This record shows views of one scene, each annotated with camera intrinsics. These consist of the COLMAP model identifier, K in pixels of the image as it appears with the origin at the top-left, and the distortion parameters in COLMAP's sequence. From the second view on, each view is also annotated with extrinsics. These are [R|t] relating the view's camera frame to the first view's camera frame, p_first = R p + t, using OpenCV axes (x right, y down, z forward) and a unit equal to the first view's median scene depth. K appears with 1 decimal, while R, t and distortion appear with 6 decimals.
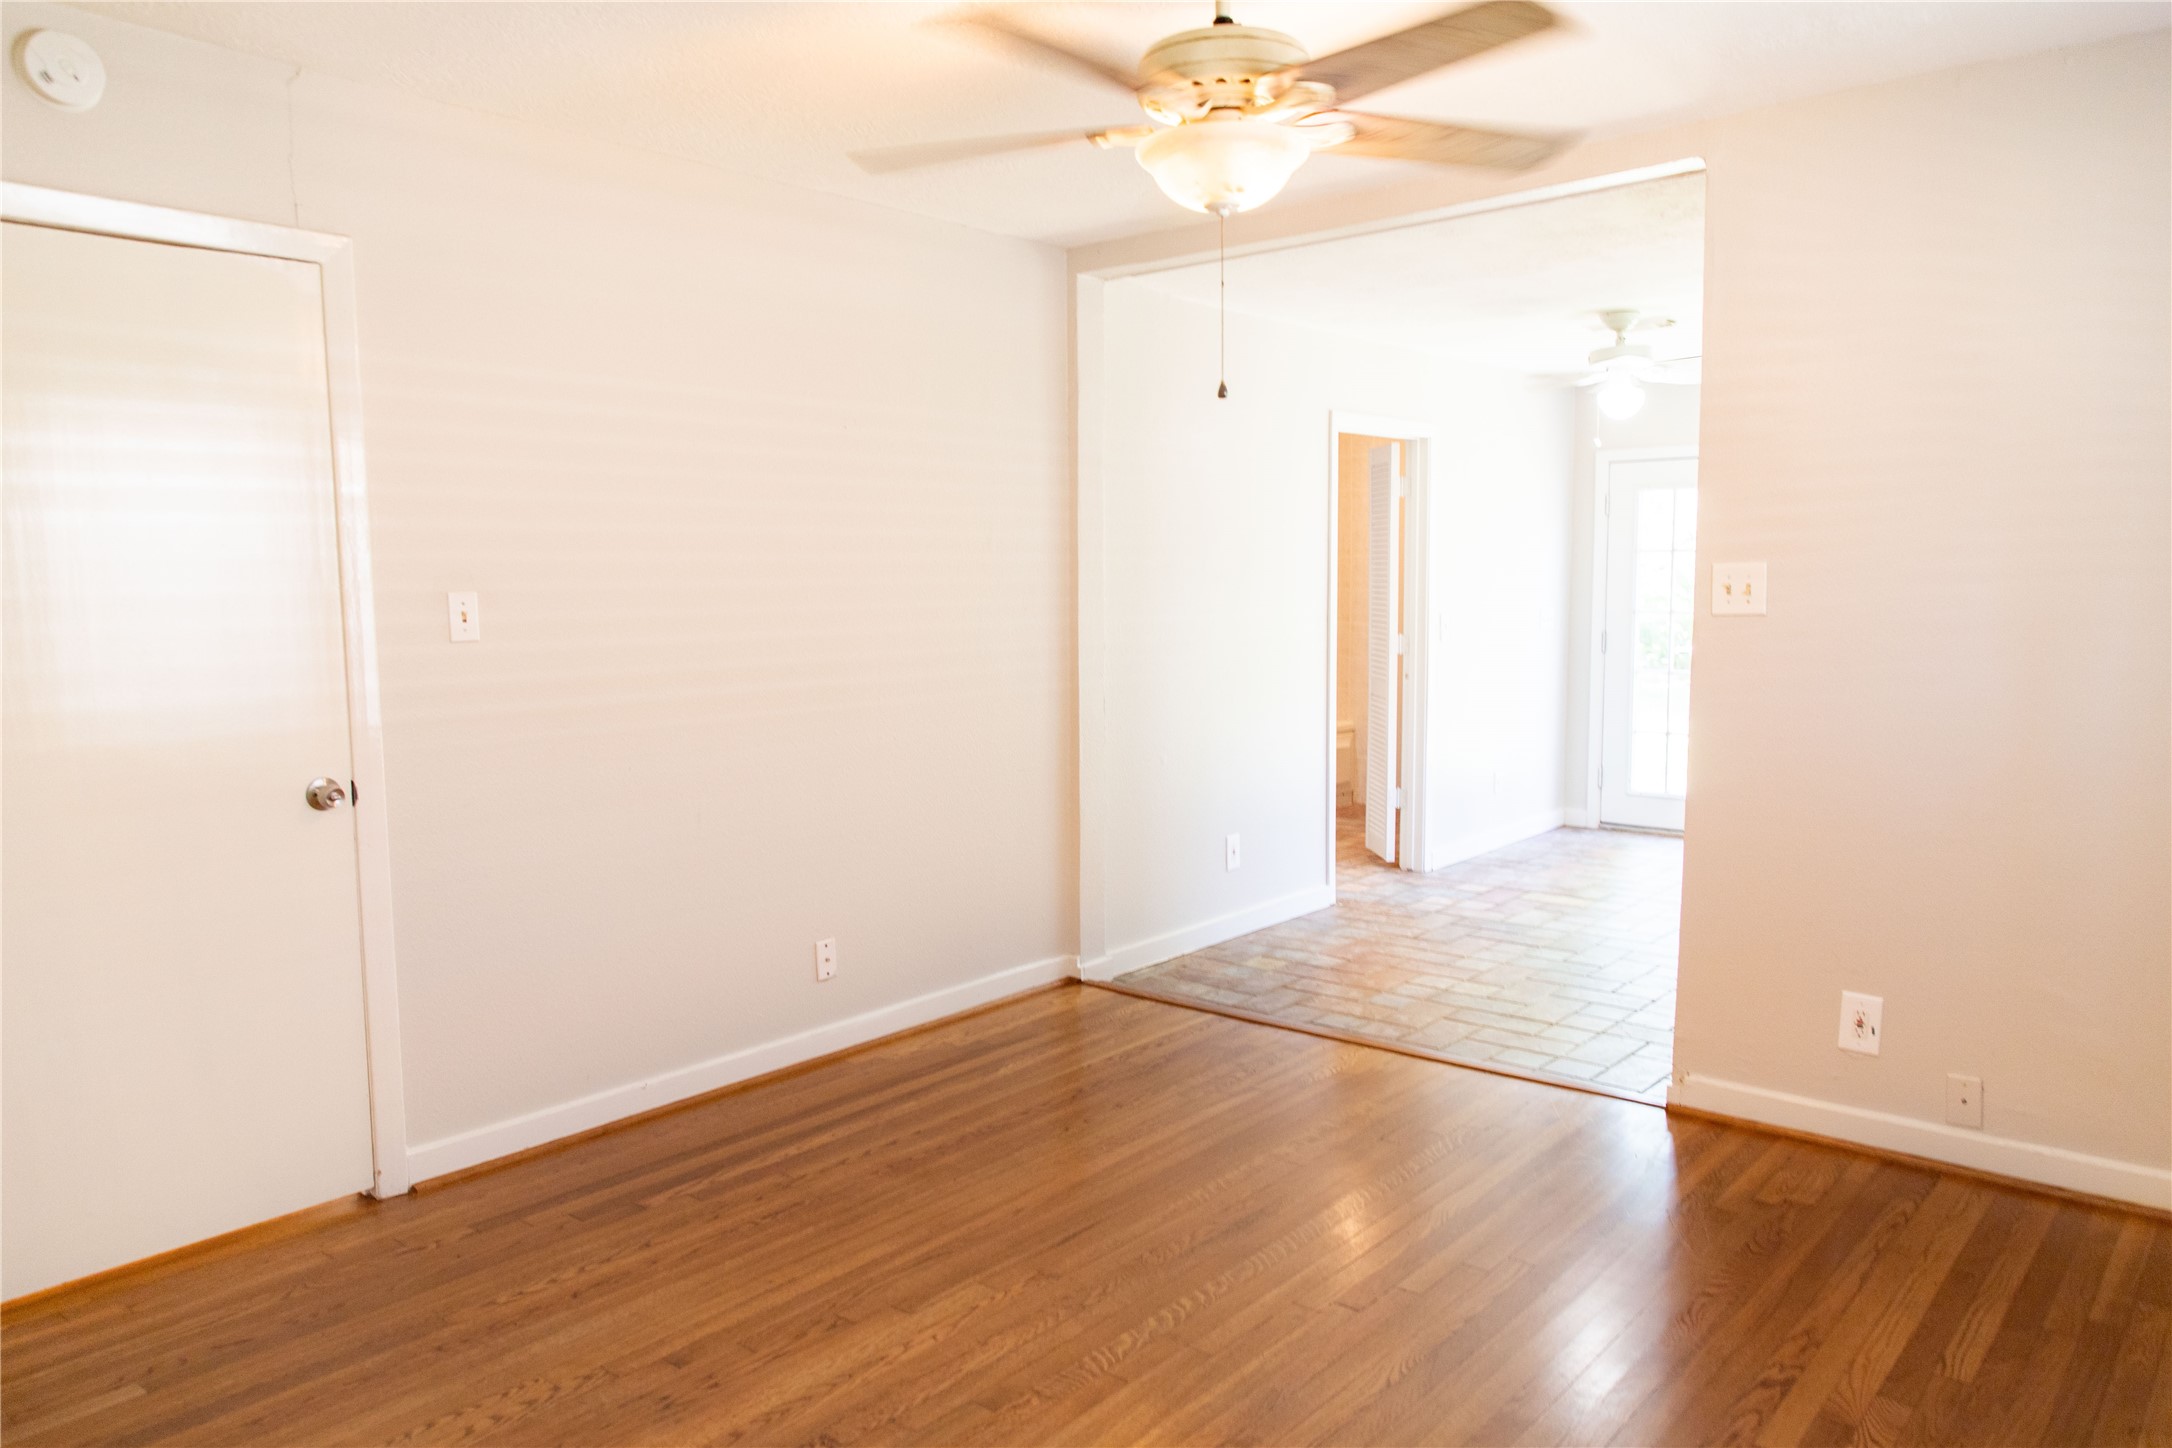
lens RADIAL K [[1501.6, 0, 1069.6], [0, 1501.6, 728.9], [0, 0, 1]] dist [-0.000296, -0.004935]
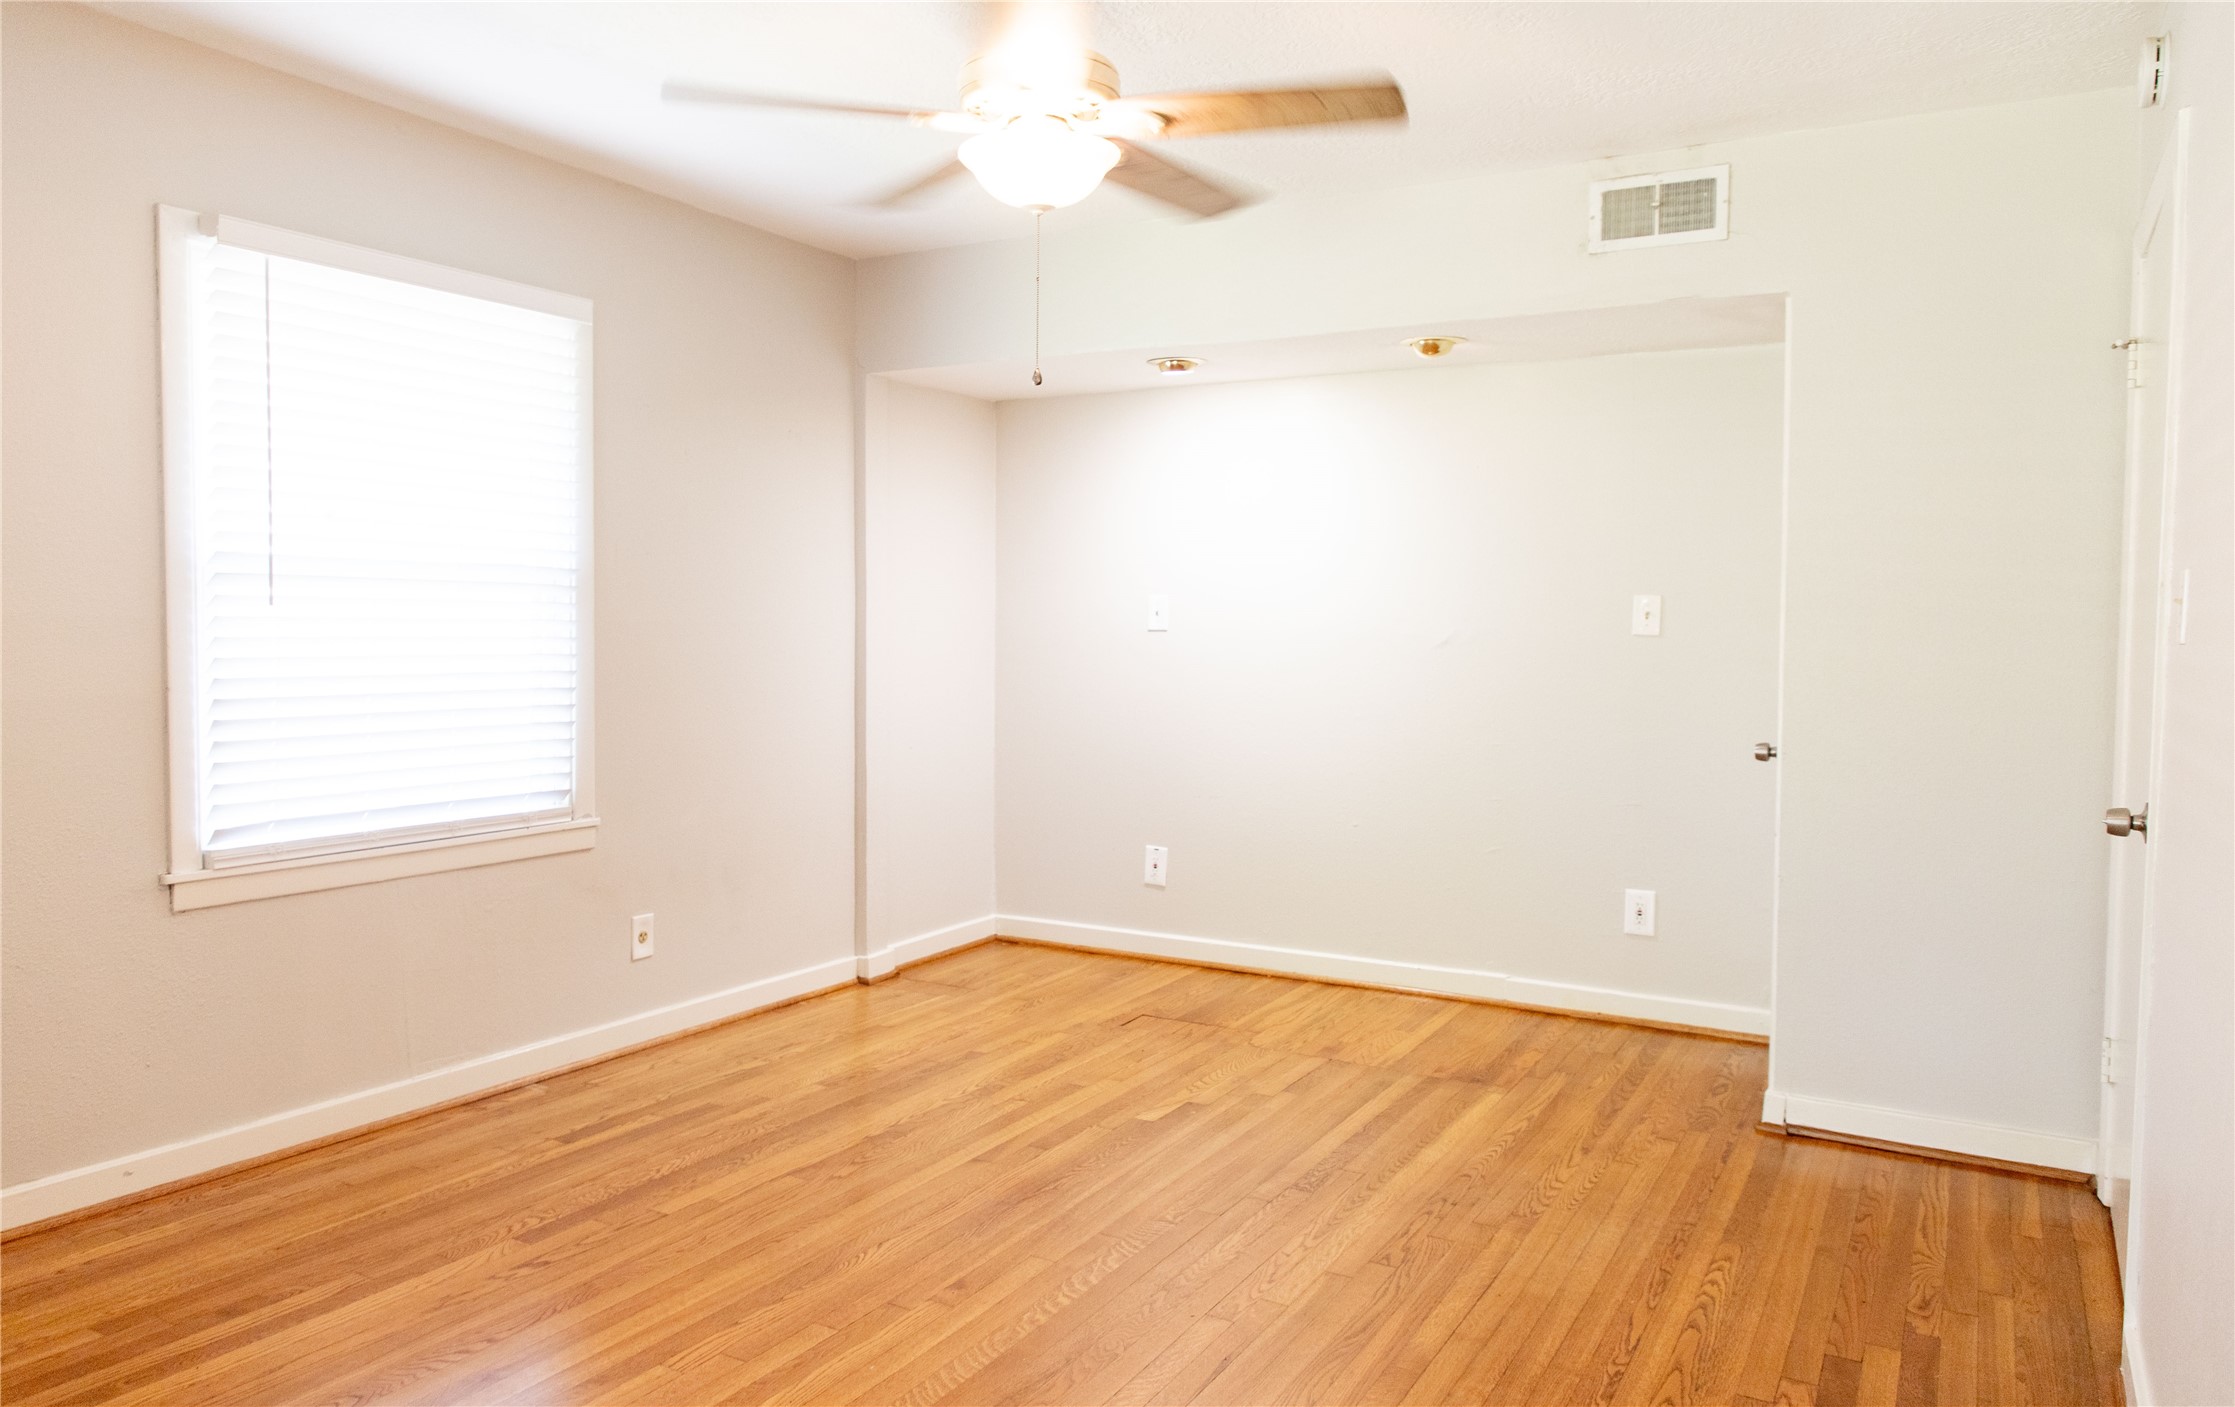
lens RADIAL K [[1523.2, 0, 1117.4], [0, 1523.2, 684.2], [0, 0, 1]] dist [-0.010235, -0.000564]
pose [[-0.980745, 0.003732, -0.195258, 0.182664], [-0.025354, 0.988923, 0.146248, -0.121091], [0.193641, 0.148382, -0.969787, 1.484180]]
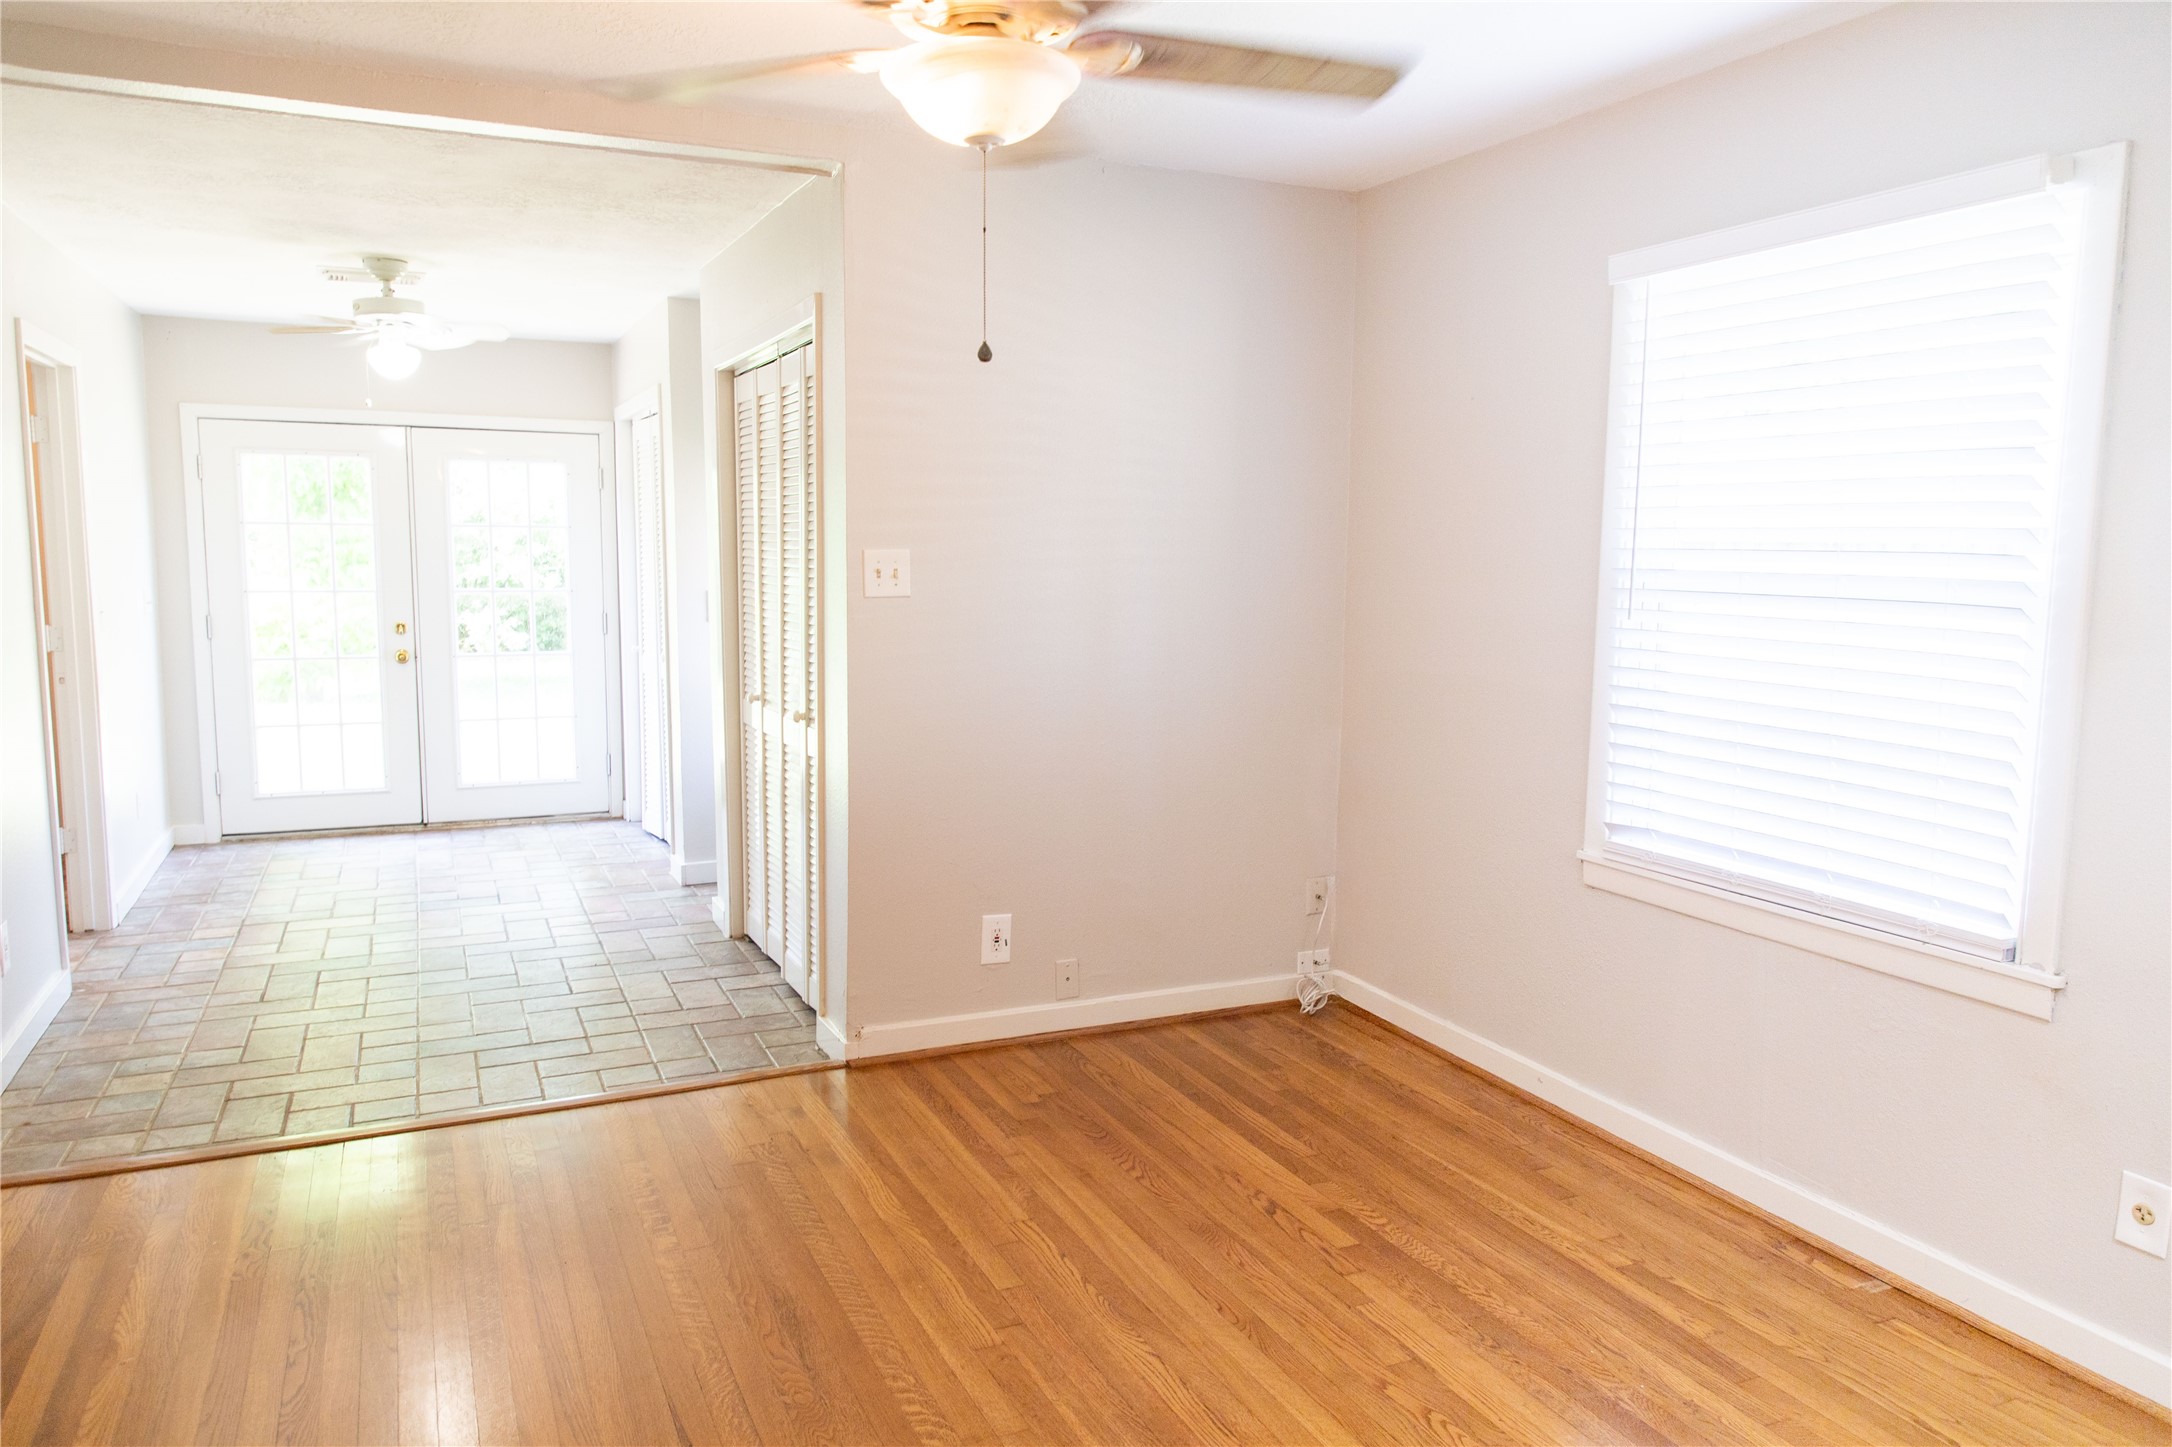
lens RADIAL K [[1498.6, 0, 1084.7], [0, 1498.6, 725.6], [0, 0, 1]] dist [-0.000007, -0.001058]
pose [[0.415453, -0.092694, 0.904879, -0.486245], [0.077351, 0.994791, 0.066391, -0.044066], [-0.906320, 0.042411, 0.420459, 0.415329]]
